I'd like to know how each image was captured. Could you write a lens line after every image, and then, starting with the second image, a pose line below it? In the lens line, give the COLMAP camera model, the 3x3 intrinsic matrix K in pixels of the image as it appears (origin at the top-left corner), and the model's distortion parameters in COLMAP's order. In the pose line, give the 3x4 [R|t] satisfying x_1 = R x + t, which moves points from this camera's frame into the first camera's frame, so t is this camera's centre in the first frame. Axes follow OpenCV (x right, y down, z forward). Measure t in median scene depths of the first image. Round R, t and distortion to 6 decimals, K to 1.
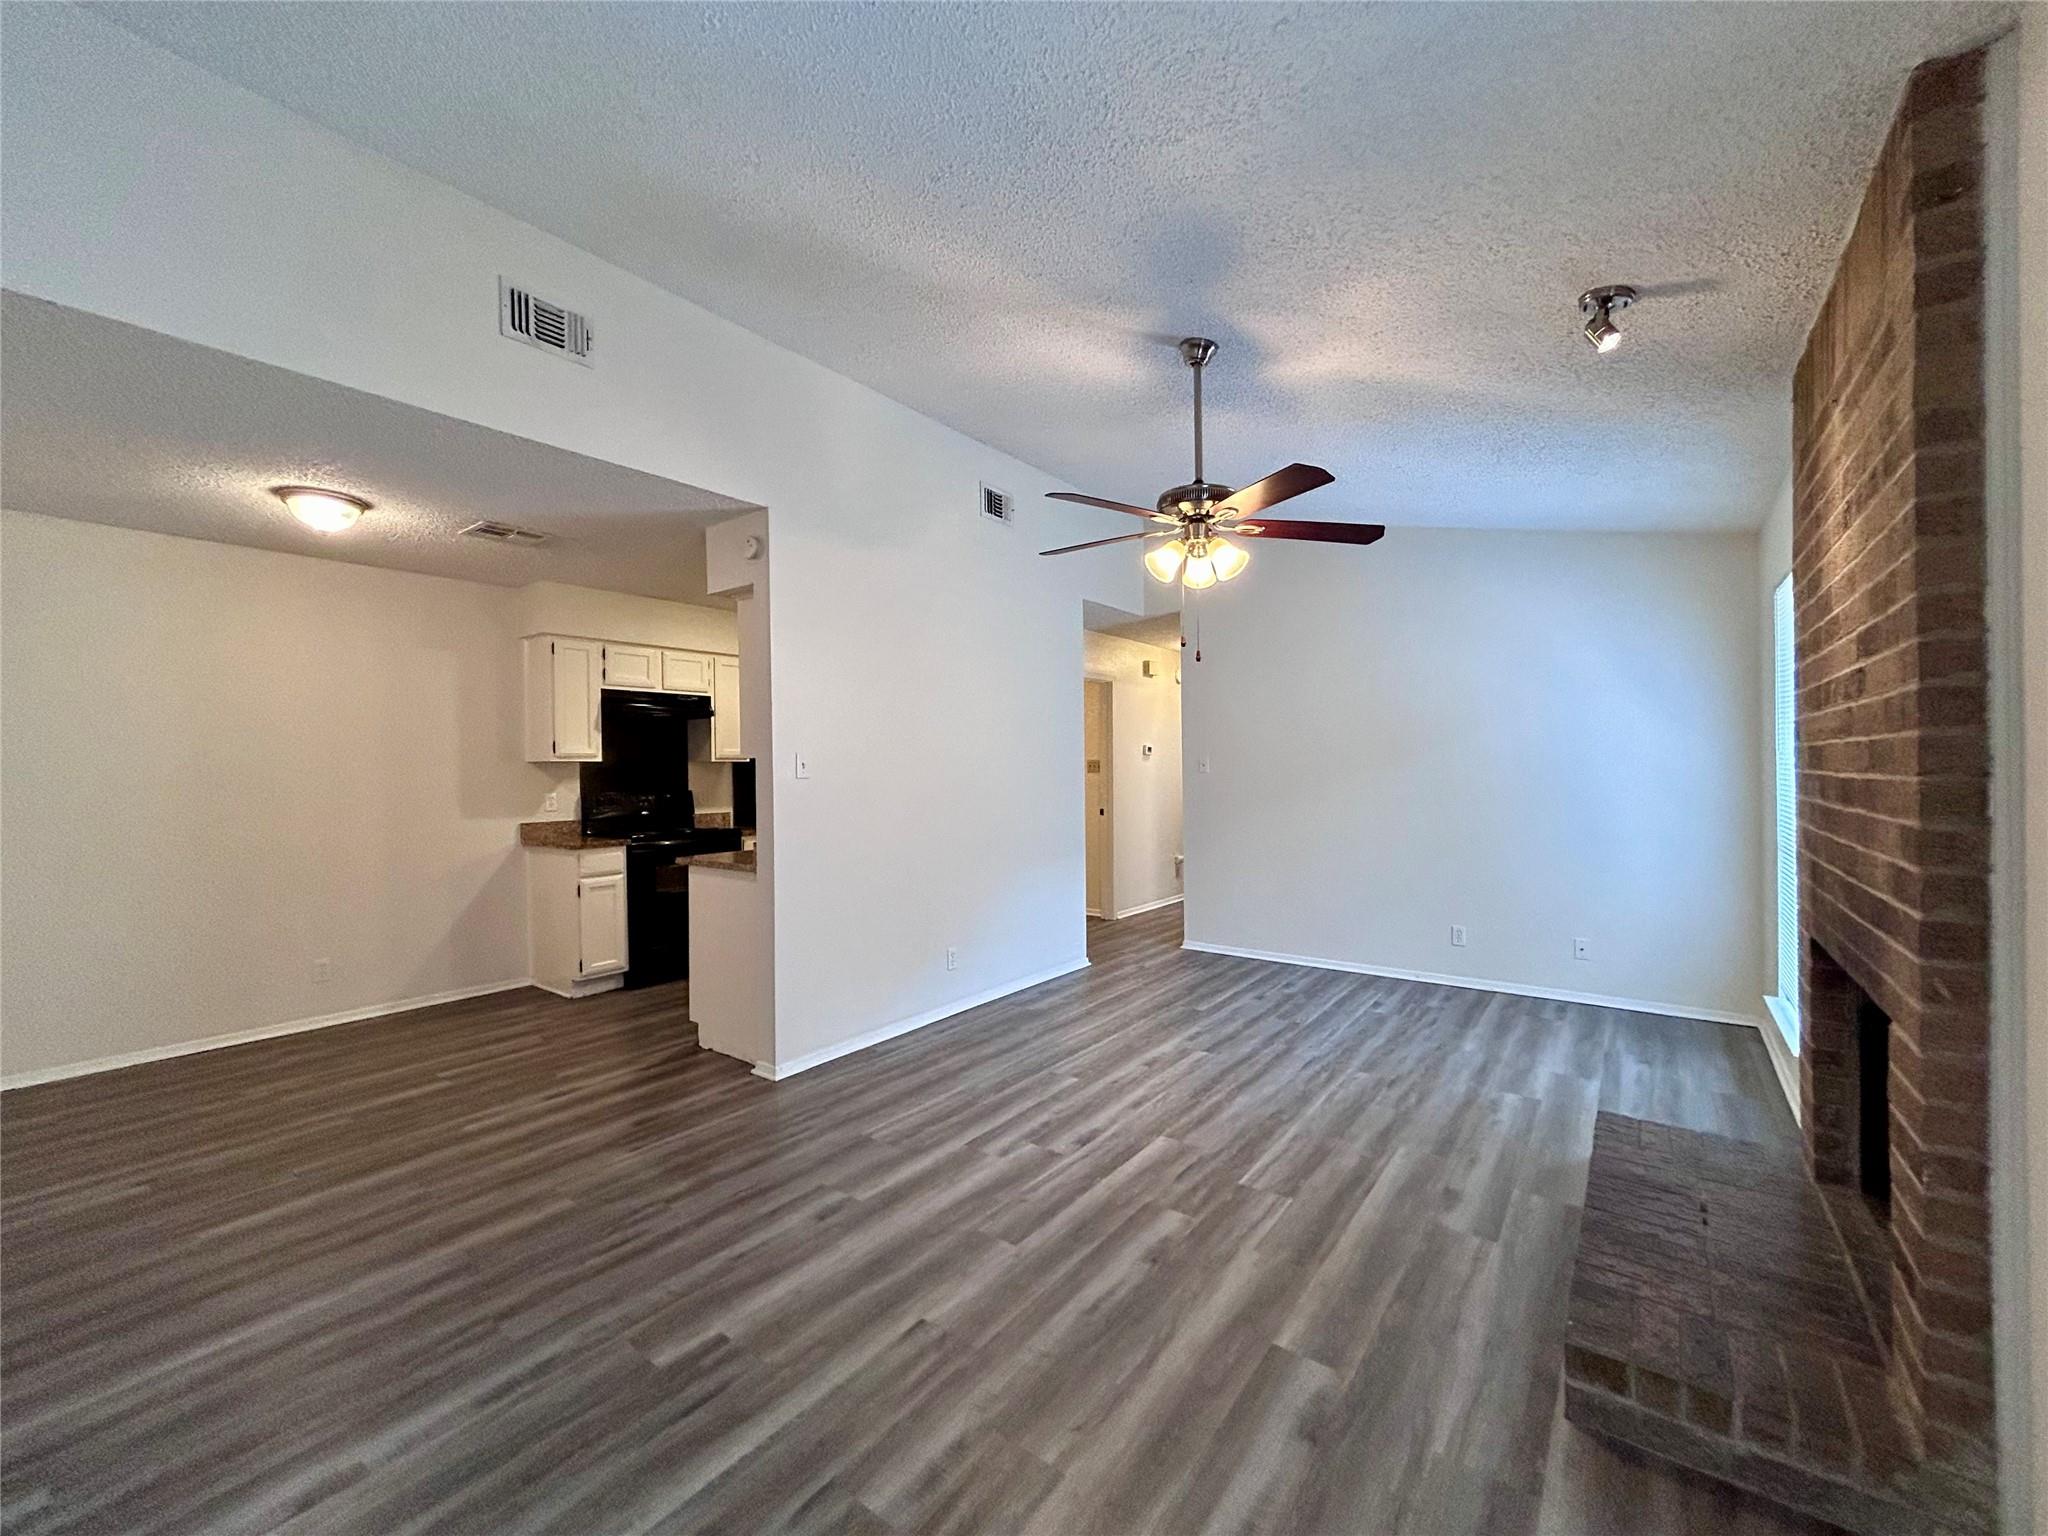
lens RADIAL K [[823.7, 0, 1024.0], [0, 823.7, 768.0], [0, 0, 1]] dist [-0.003304, -0.000247]
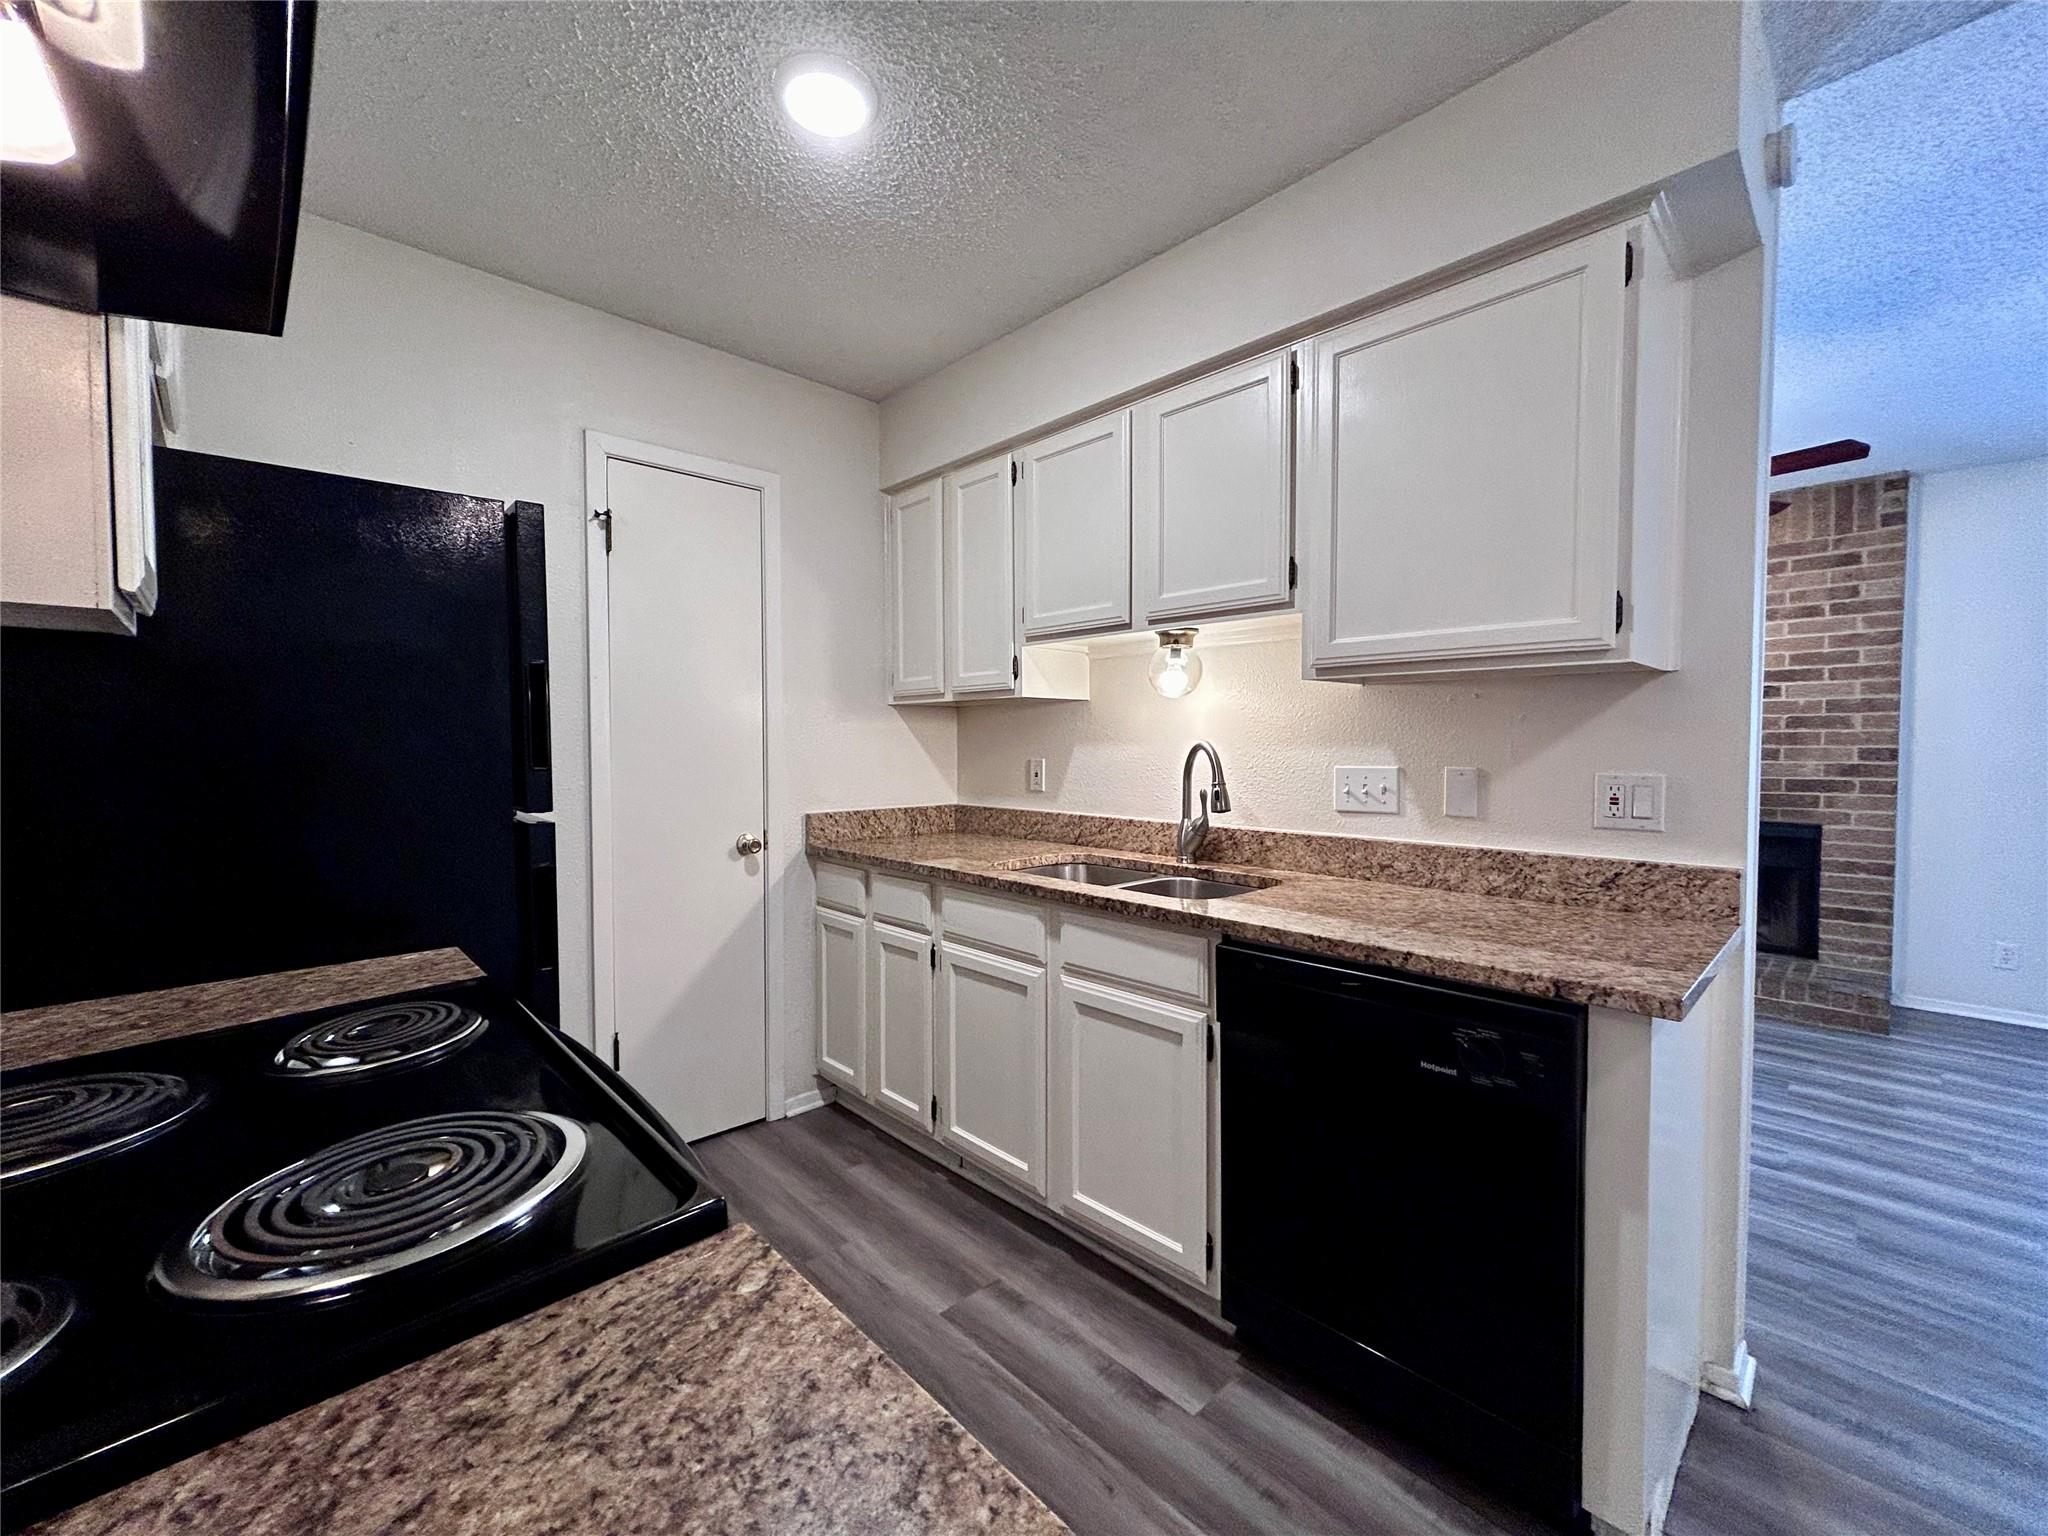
lens RADIAL K [[829.6, 0, 1034.0], [0, 829.6, 767.8], [0, 0, 1]] dist [0.001225, -0.000305]
pose [[0.158999, -0.027534, 0.986895, -0.898195], [-0.001577, 0.999603, 0.028142, 0.028013], [-0.987277, -0.006031, 0.158893, 1.444763]]
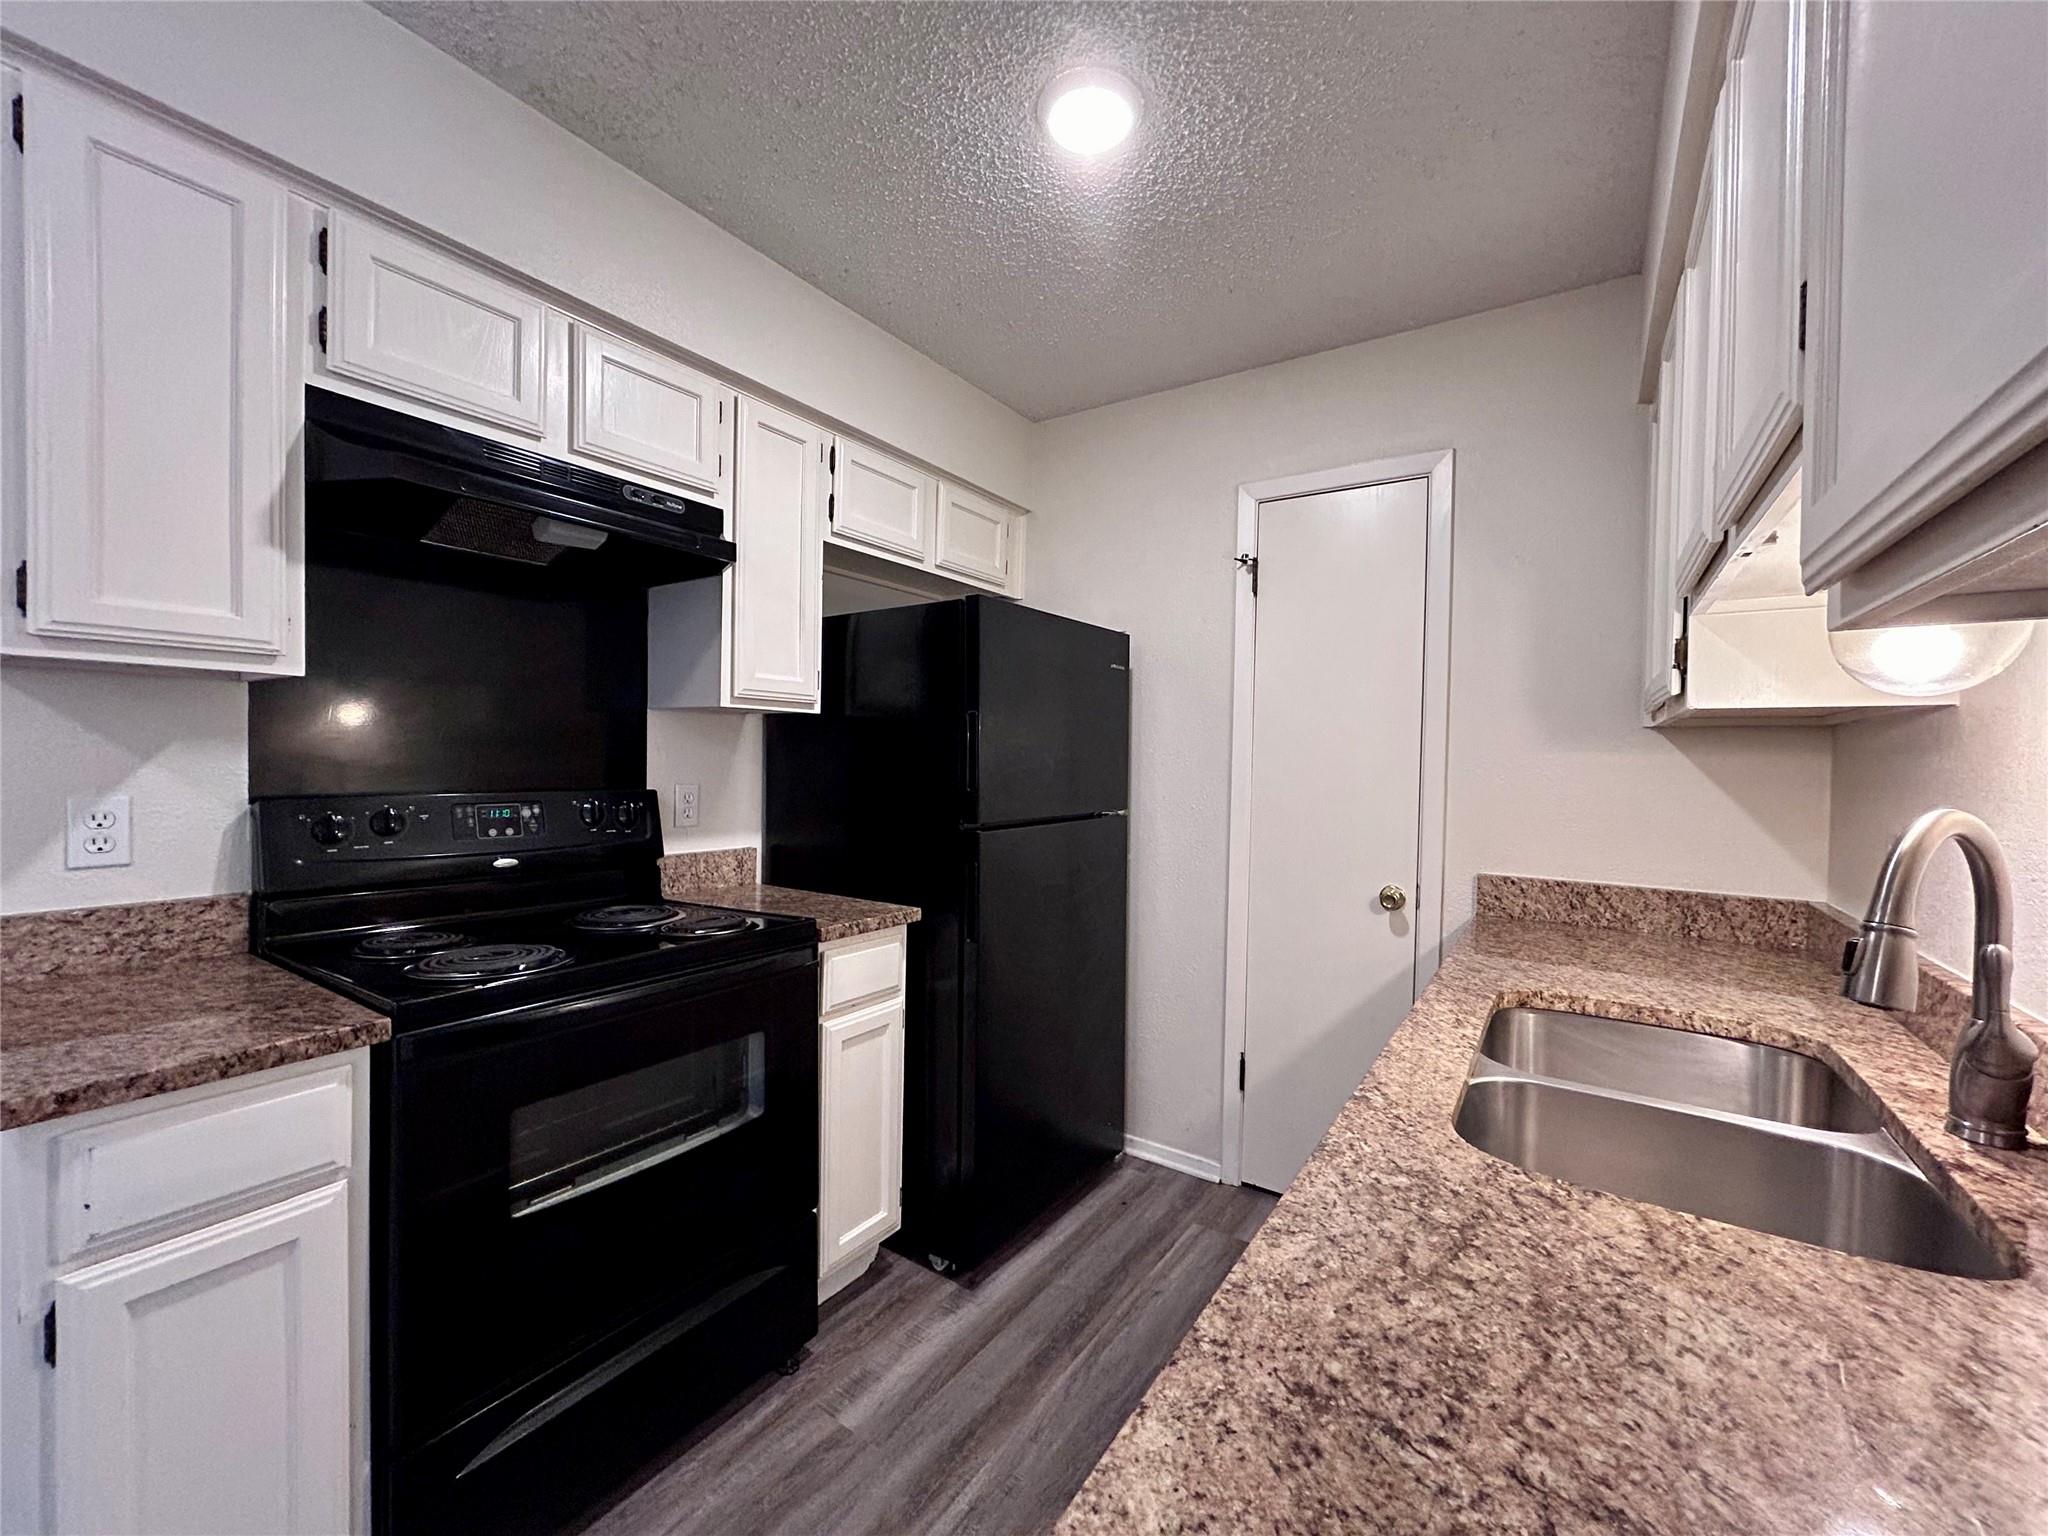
lens RADIAL K [[829.6, 0, 1034.0], [0, 829.6, 767.8], [0, 0, 1]] dist [0.001225, -0.000305]
pose [[0.997708, 0.026430, 0.062294, -0.489743], [-0.027203, 0.999563, 0.011605, 0.017212], [-0.061960, -0.013273, 0.997990, 1.175759]]
